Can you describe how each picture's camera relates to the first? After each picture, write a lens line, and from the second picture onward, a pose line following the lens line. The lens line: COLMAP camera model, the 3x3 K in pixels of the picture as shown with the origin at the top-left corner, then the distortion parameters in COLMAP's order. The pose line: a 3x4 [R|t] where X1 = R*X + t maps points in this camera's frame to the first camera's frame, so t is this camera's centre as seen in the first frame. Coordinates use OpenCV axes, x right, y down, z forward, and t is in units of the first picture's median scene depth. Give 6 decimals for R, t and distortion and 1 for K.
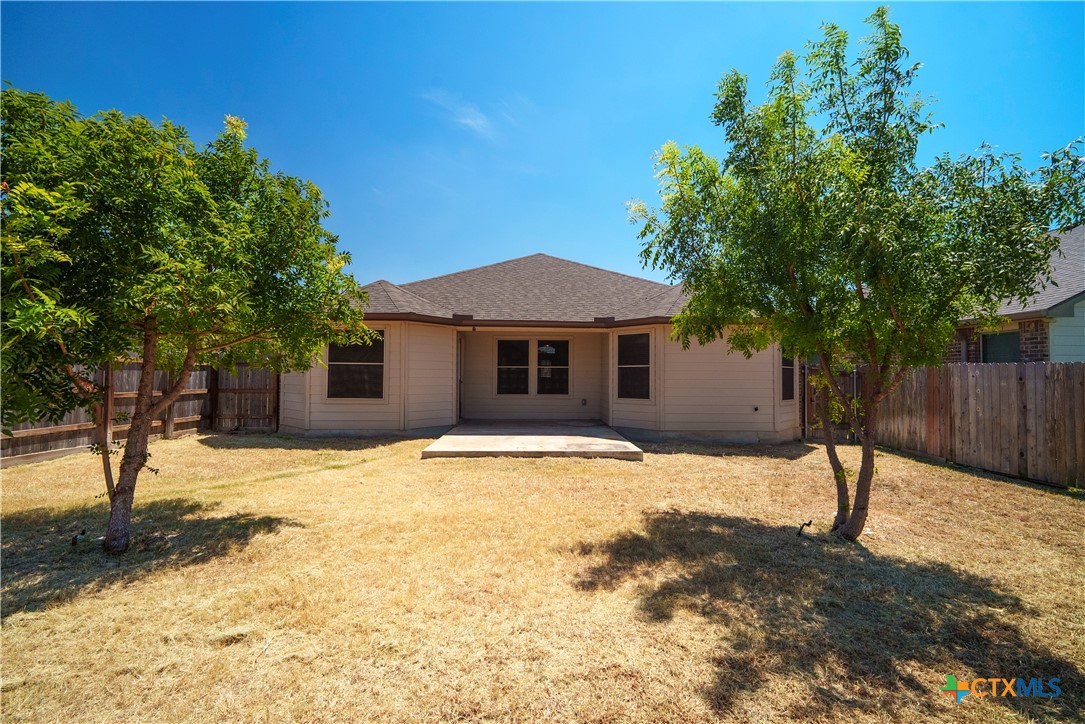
lens RADIAL K [[492.9, 0, 537.3], [0, 492.9, 364.7], [0, 0, 1]] dist [0.019818, -0.000730]
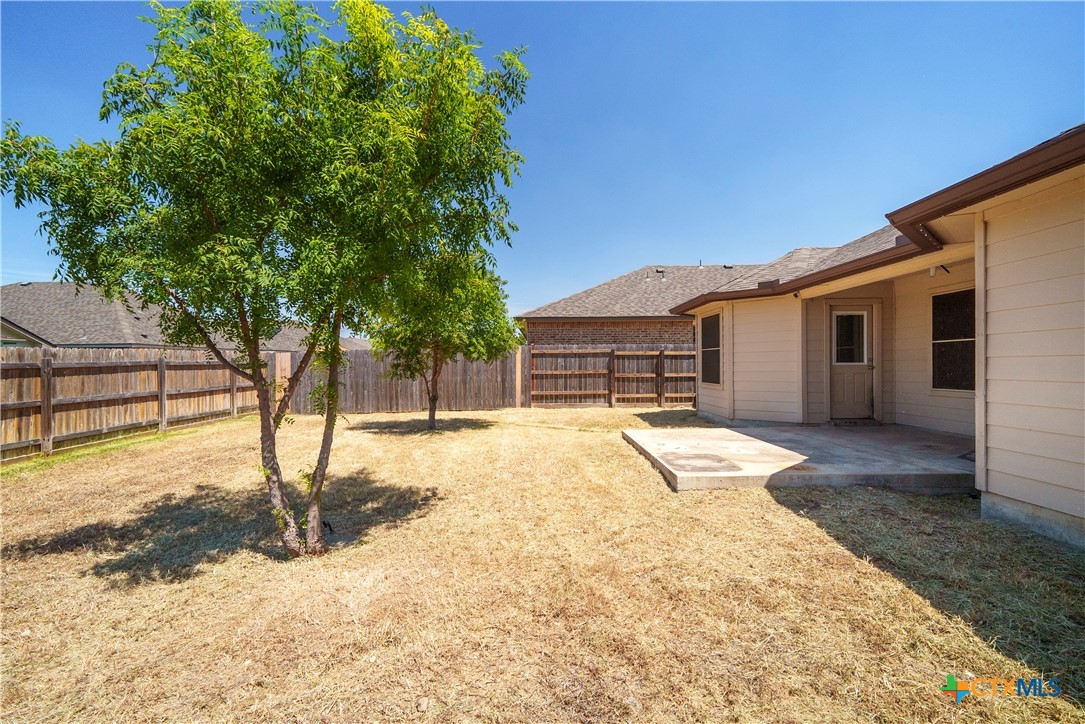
lens RADIAL K [[492.9, 0, 537.7], [0, 492.9, 361.8], [0, 0, 1]] dist [0.019818, -0.000730]
pose [[-0.018705, -0.006777, -0.999802, 0.639018], [0.038236, 0.999241, -0.007489, 0.016065], [0.999094, -0.038369, -0.018432, 0.623162]]
